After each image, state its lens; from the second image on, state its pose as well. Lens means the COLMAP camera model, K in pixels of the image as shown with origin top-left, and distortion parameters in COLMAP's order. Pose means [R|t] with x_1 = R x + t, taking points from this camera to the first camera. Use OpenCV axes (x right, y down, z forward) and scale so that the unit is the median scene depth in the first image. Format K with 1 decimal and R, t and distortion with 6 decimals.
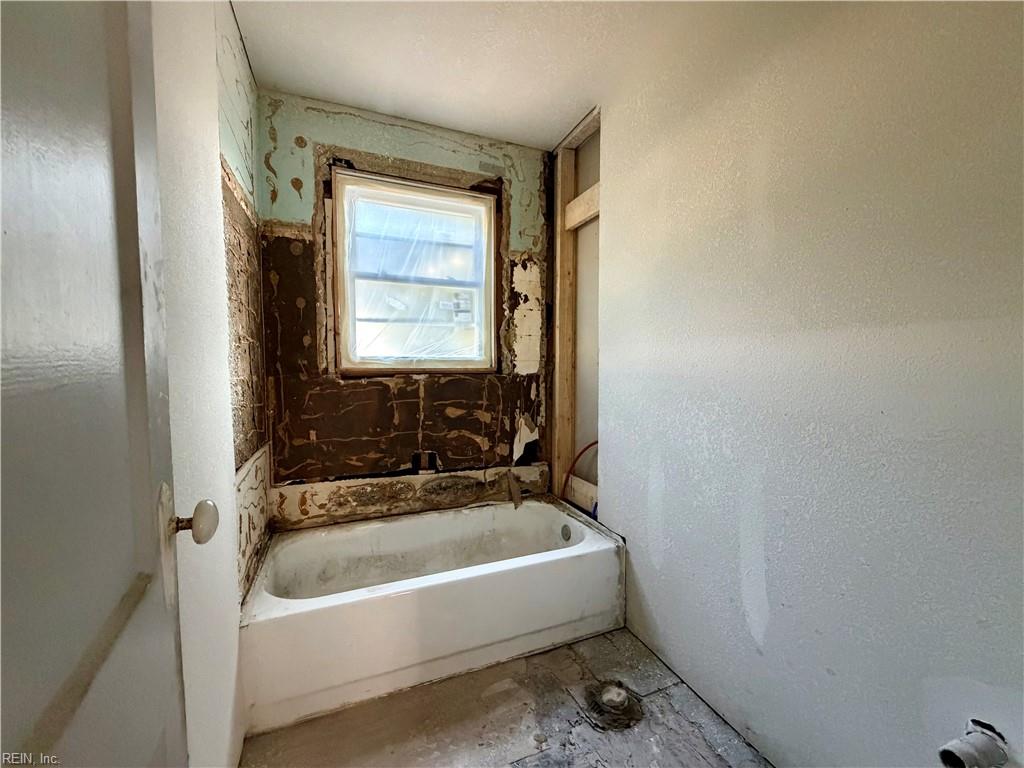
lens RADIAL K [[406.5, 0, 512.8], [0, 406.5, 386.1], [0, 0, 1]] dist [0.001598, -0.000732]
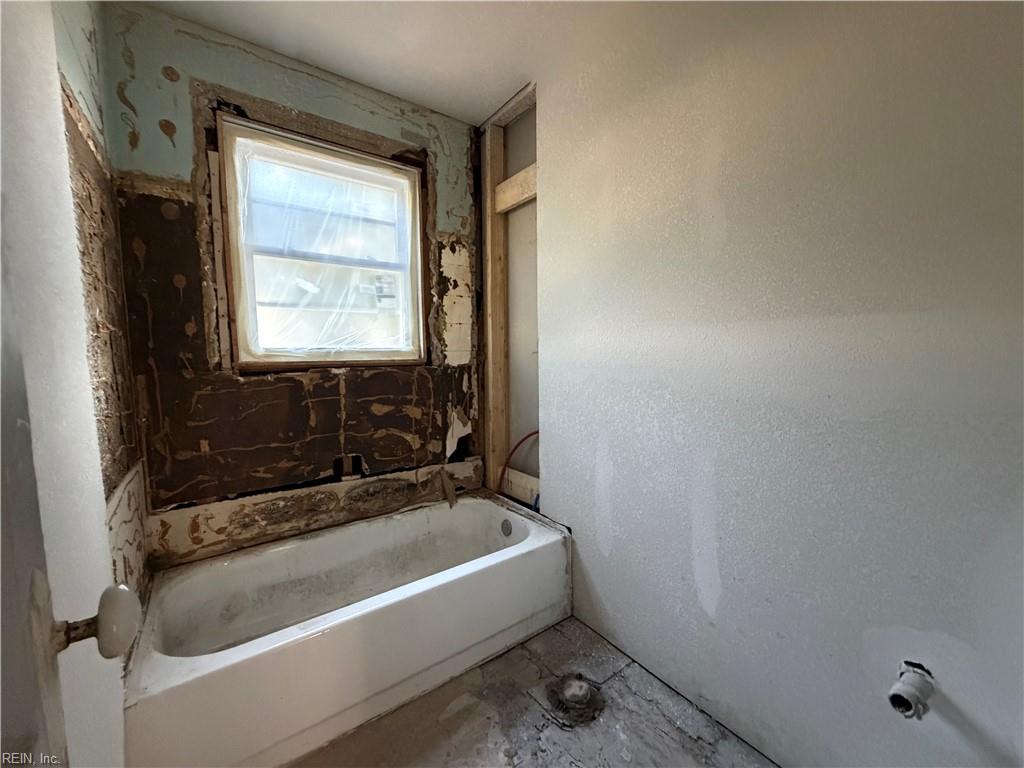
lens RADIAL K [[406.5, 0, 512.8], [0, 406.5, 385.9], [0, 0, 1]] dist [0.001598, -0.000732]
pose [[0.971422, -0.031063, 0.235319, -0.085493], [0.024427, 0.999219, 0.031064, -0.009309], [-0.236101, -0.024428, 0.971422, 0.071971]]
